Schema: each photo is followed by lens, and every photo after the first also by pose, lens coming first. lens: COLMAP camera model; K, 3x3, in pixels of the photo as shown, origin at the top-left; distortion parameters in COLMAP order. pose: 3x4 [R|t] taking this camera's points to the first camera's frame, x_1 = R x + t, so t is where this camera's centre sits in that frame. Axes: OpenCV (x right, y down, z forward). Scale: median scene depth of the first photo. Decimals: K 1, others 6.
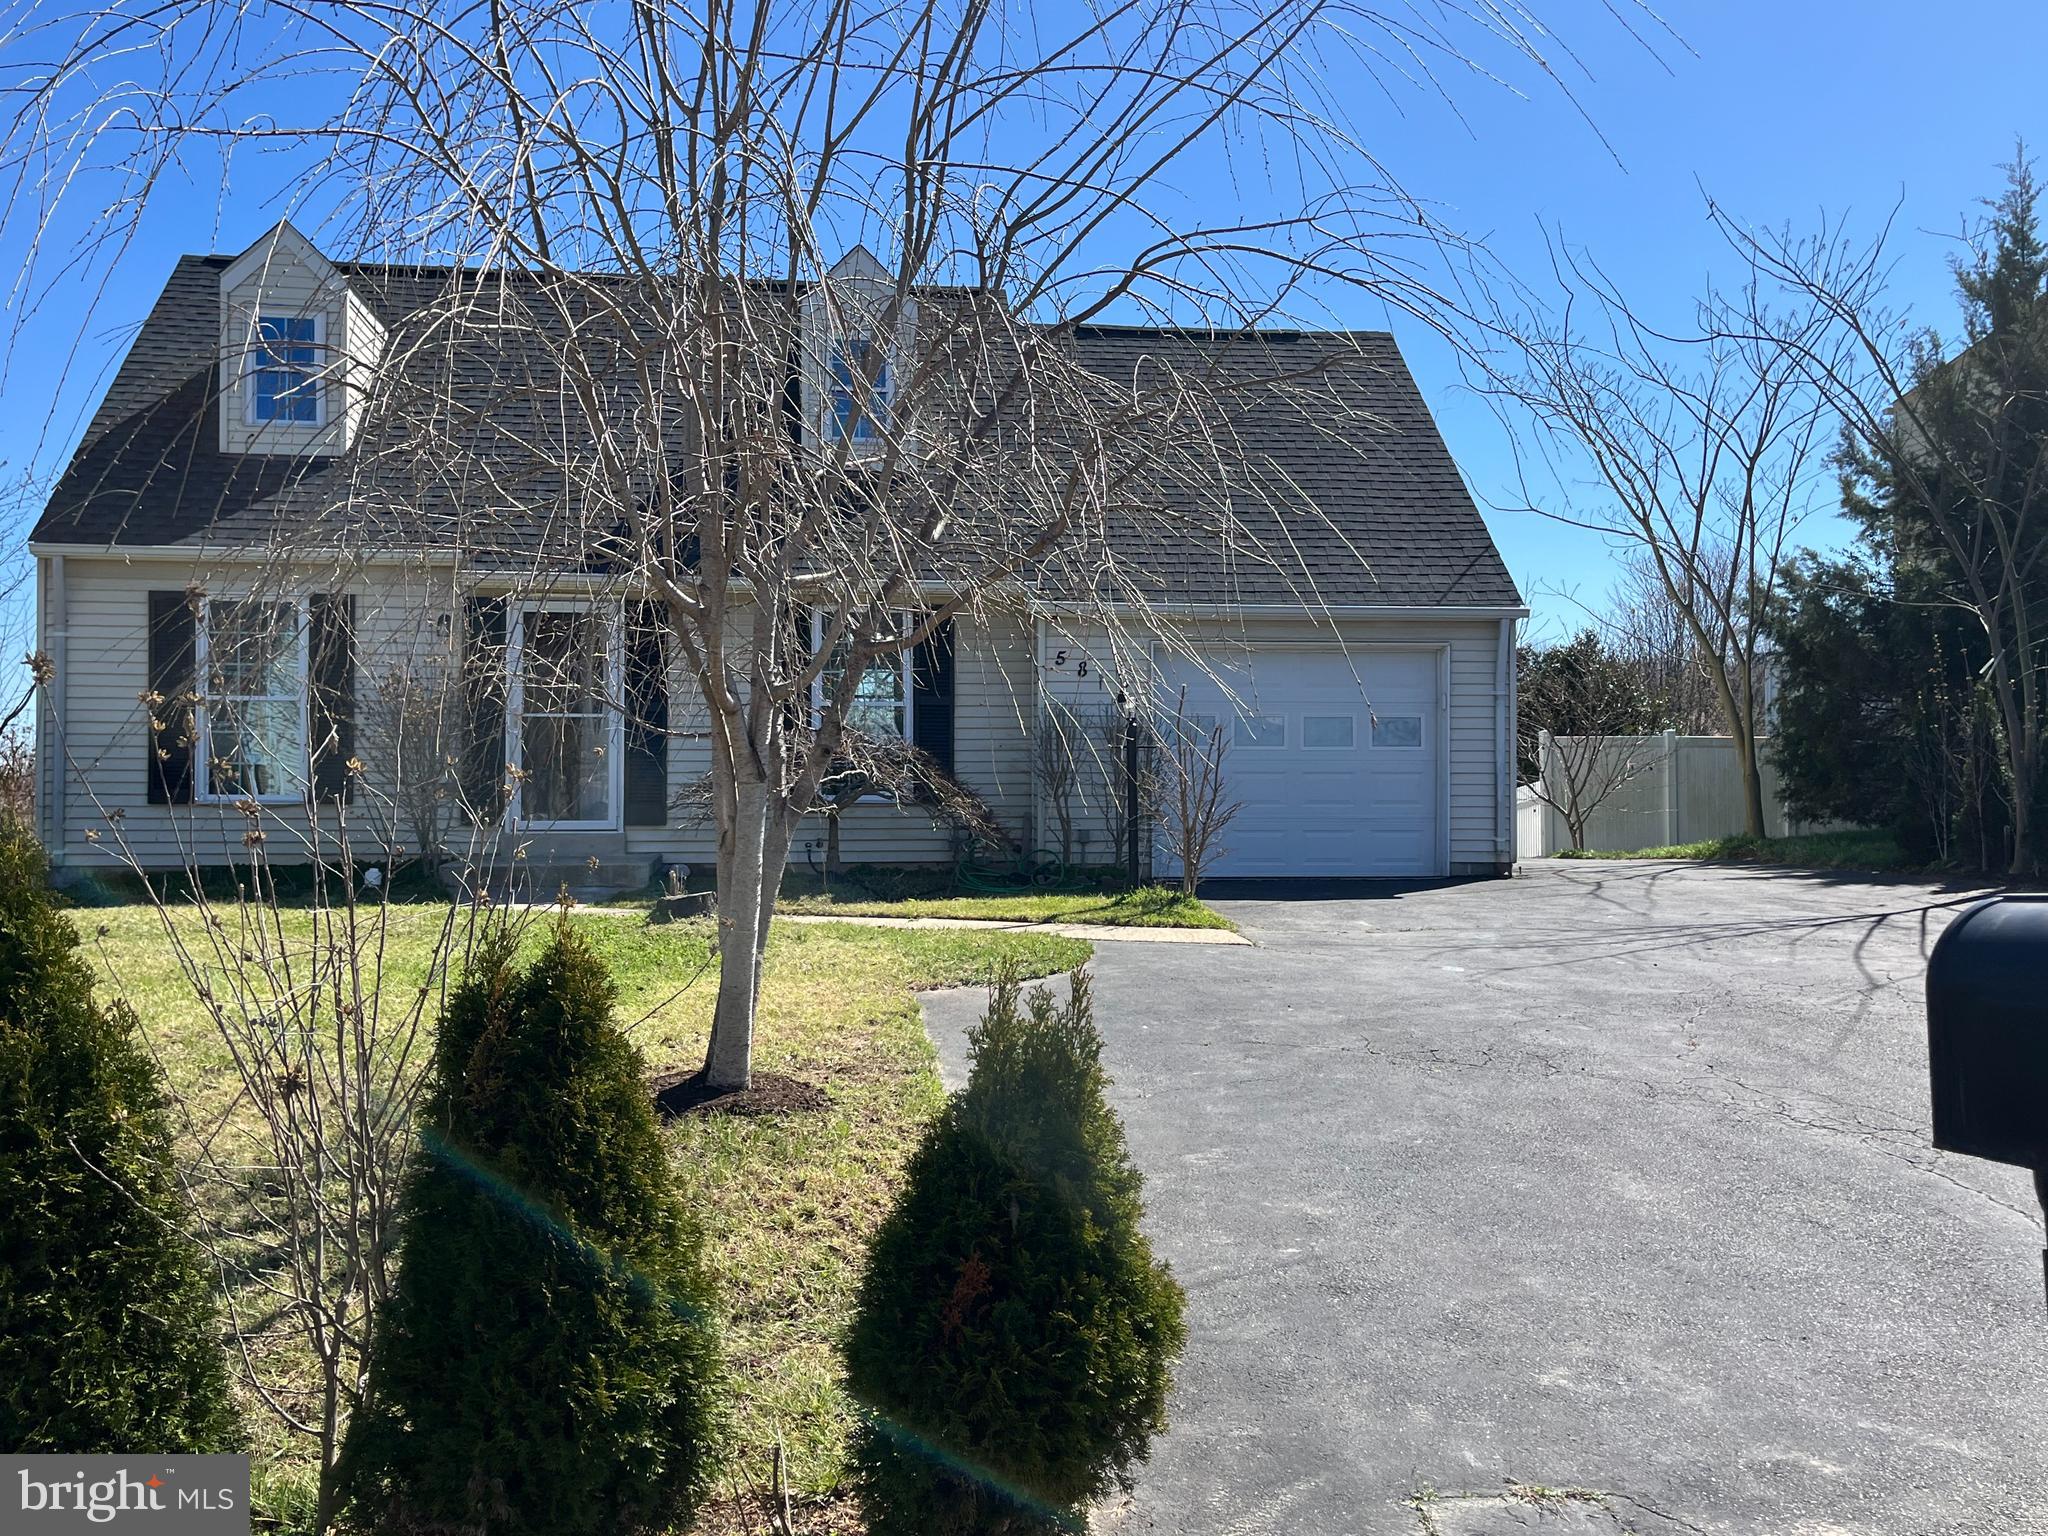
lens RADIAL K [[1701.3, 0, 1011.6], [0, 1701.3, 778.4], [0, 0, 1]] dist [0.065063, -0.013641]
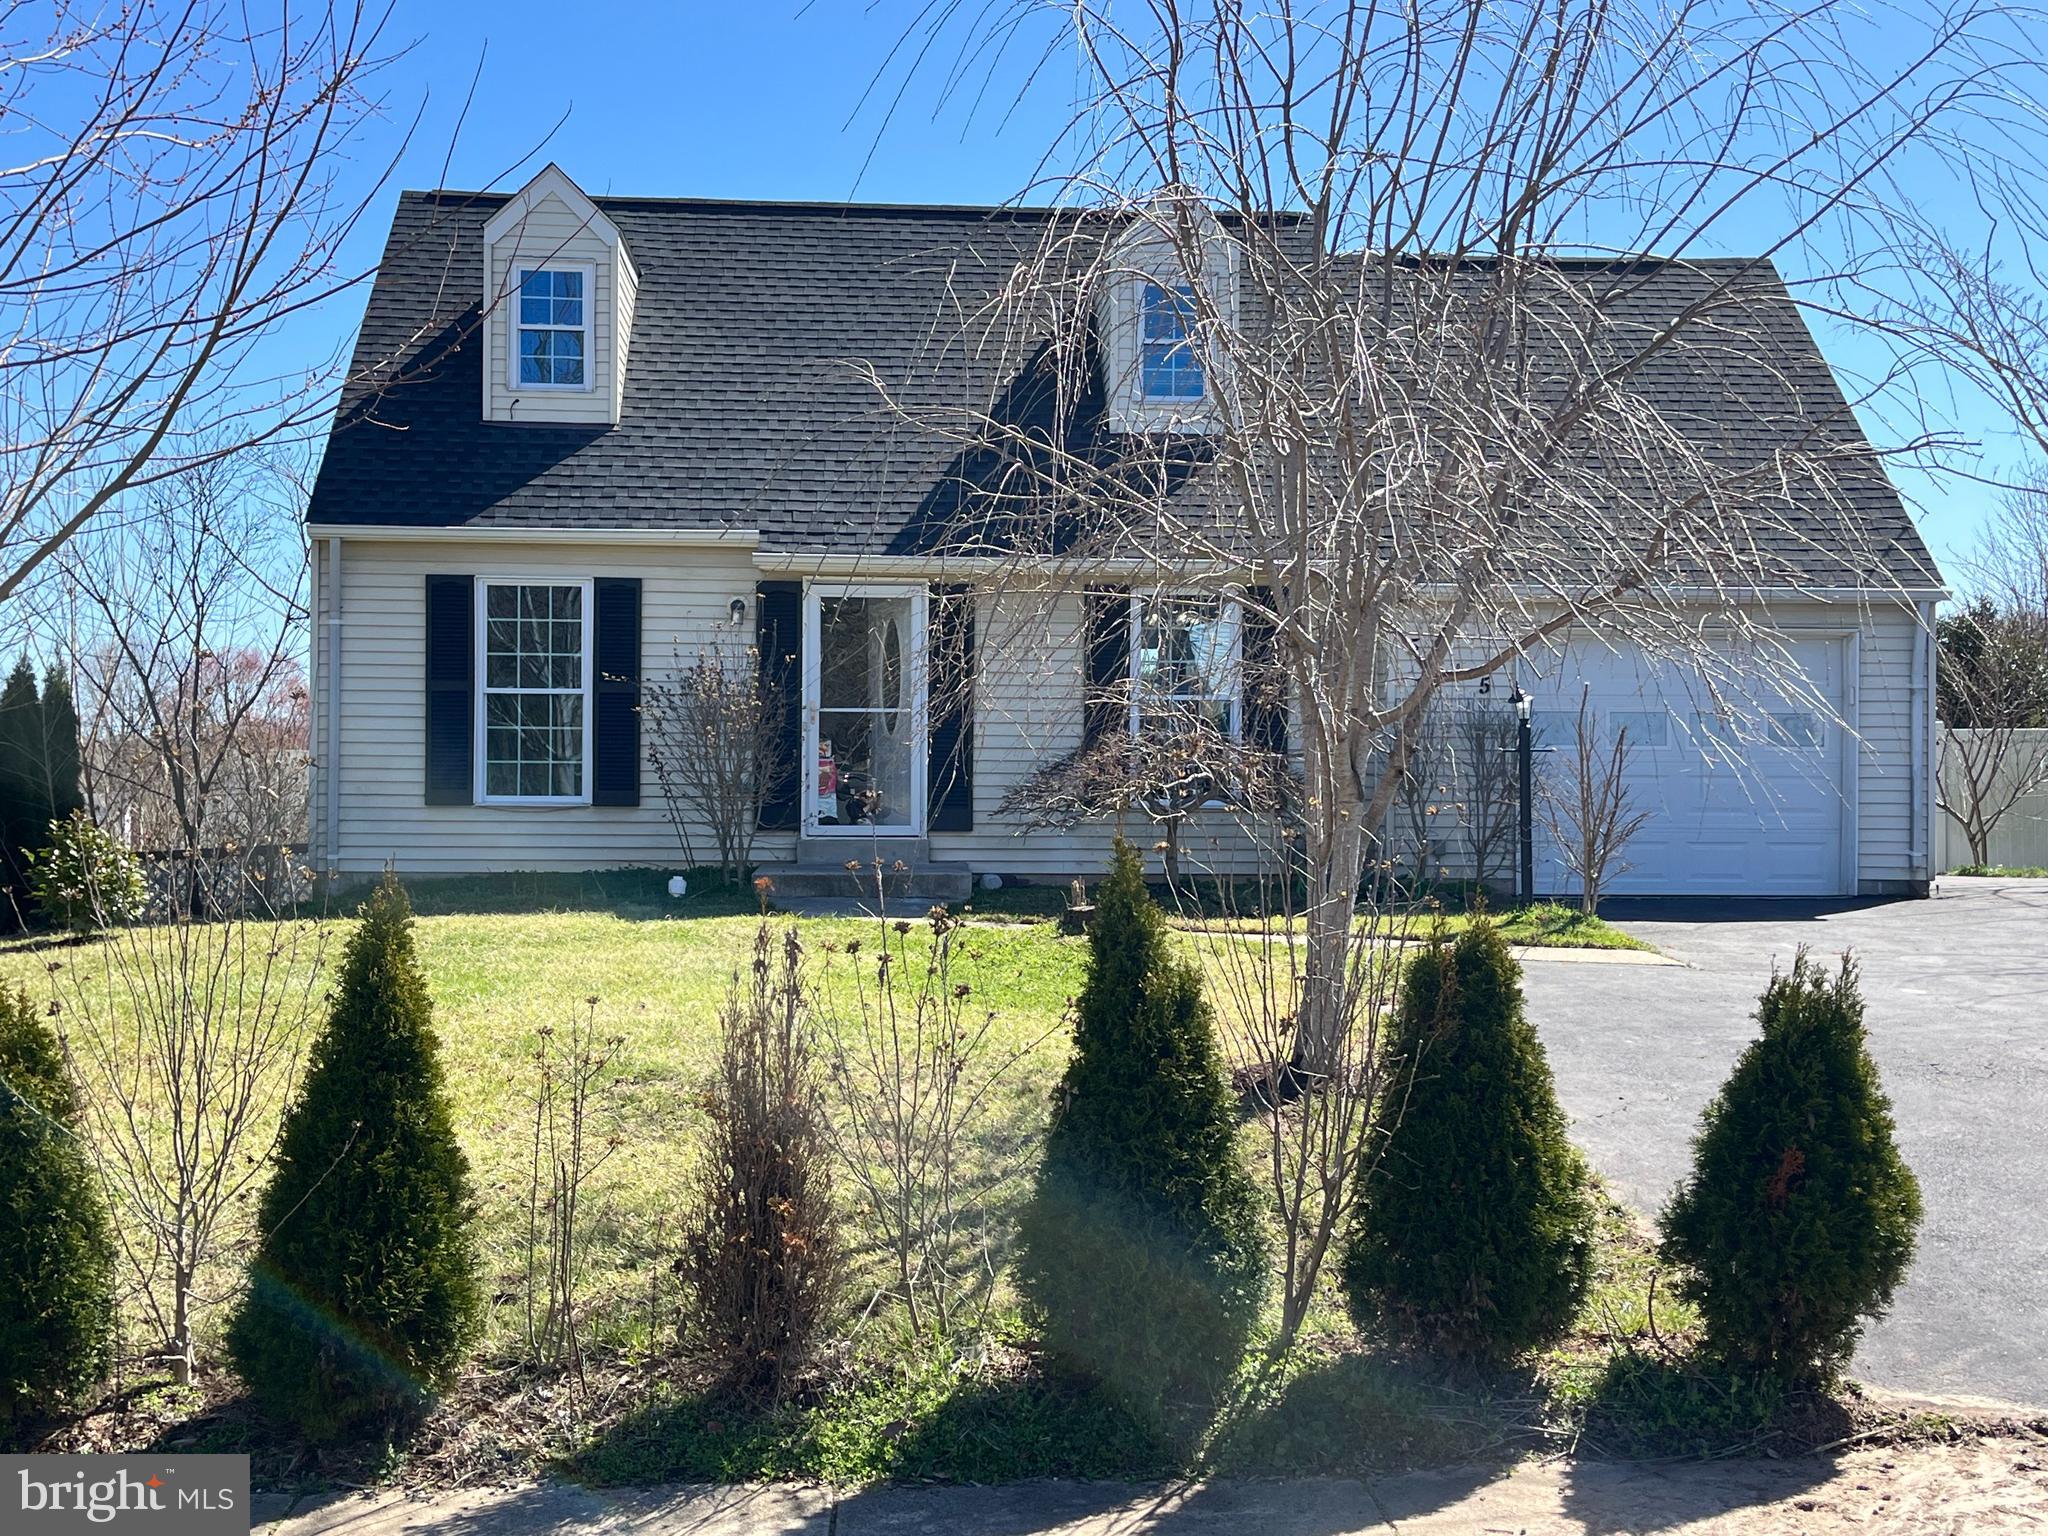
lens RADIAL K [[2225.4, 0, 1045.1], [0, 2225.4, 769.0], [0, 0, 1]] dist [0.131247, -0.301005]
pose [[0.998794, 0.004455, -0.048898, -0.105544], [-0.004384, 0.999989, 0.001546, -0.007741], [0.048904, -0.001330, 0.998803, -0.175904]]
